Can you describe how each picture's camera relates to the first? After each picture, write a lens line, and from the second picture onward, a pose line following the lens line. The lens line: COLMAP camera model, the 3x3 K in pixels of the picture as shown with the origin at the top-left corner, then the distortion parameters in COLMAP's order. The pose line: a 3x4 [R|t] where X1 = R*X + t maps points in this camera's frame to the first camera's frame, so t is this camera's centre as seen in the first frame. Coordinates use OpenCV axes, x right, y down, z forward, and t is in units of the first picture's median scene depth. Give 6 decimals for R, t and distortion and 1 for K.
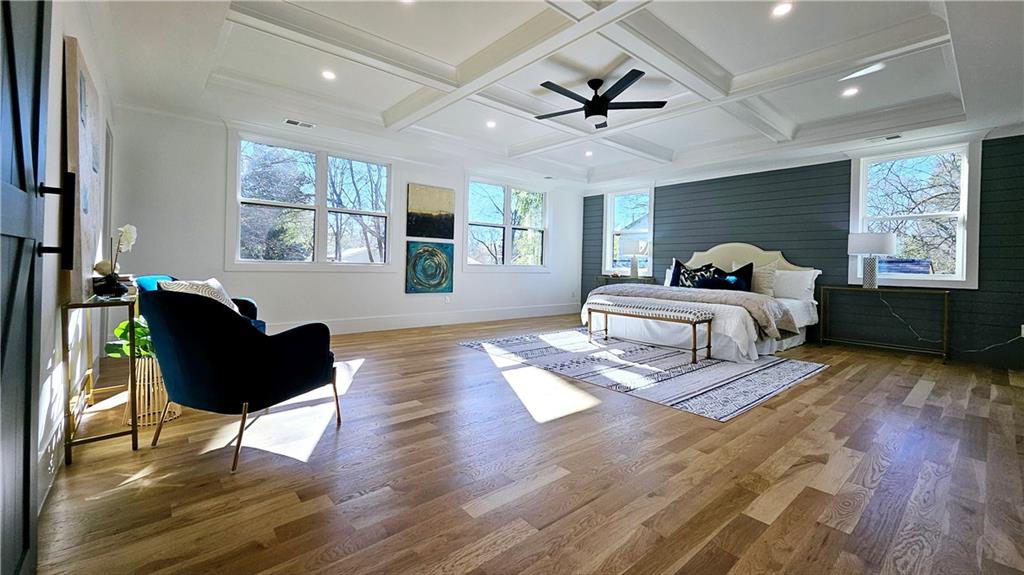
lens RADIAL K [[407.4, 0, 513.5], [0, 407.4, 285.8], [0, 0, 1]] dist [0.004426, 0.000562]
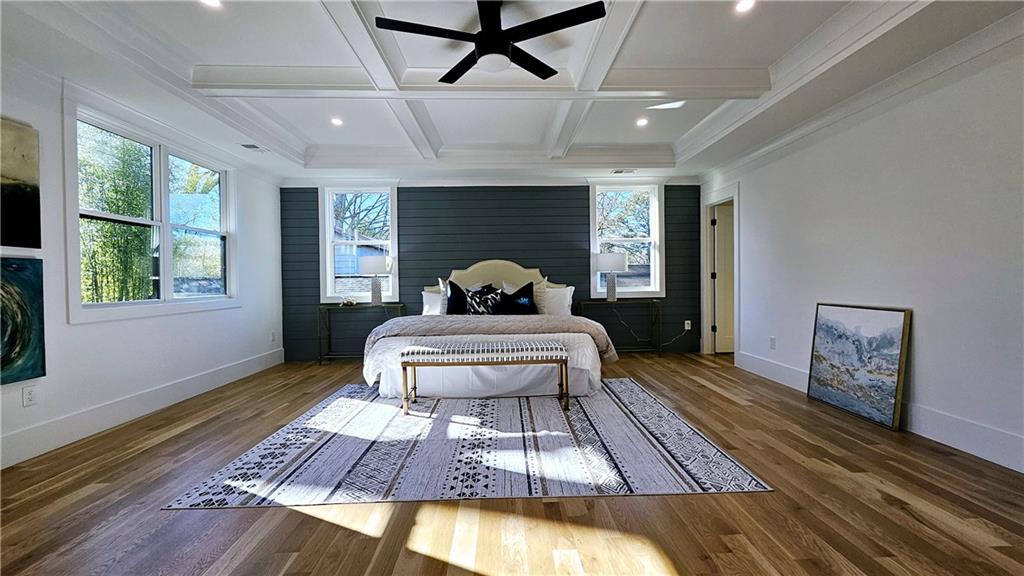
lens RADIAL K [[437.2, 0, 520.2], [0, 437.2, 293.1], [0, 0, 1]] dist [-0.001385, -0.000093]
pose [[0.630597, -0.054307, 0.774208, -0.203974], [0.068464, 0.997552, 0.014209, -0.045594], [-0.773085, 0.044046, 0.632771, 0.380542]]
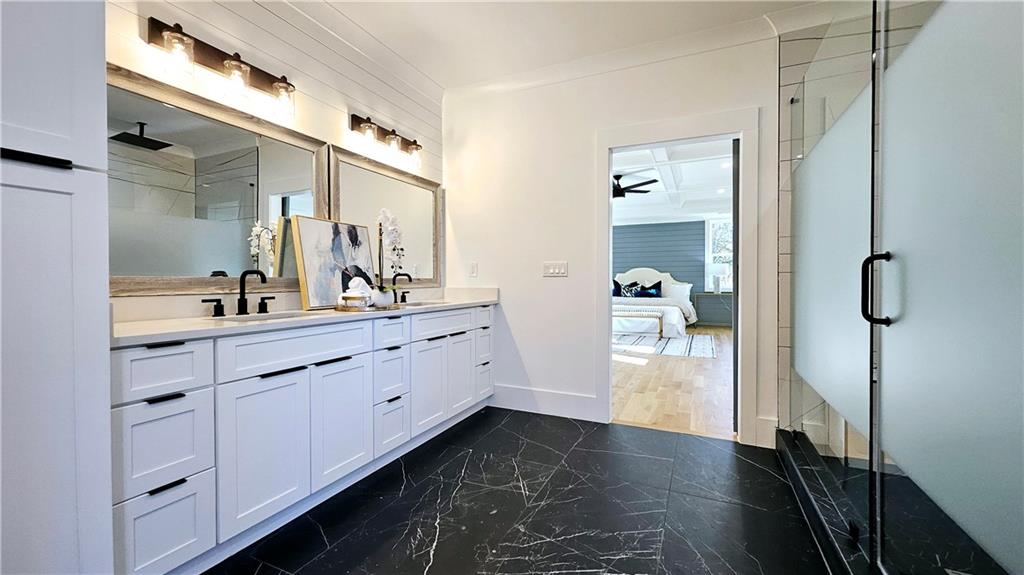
lens RADIAL K [[409.6, 0, 516.6], [0, 409.6, 278.0], [0, 0, 1]] dist [0.005689, -0.000086]
pose [[0.909899, -0.021327, 0.414282, -0.613018], [0.043268, 0.998110, -0.043648, -0.019571], [-0.412568, 0.057641, 0.909101, -0.256480]]
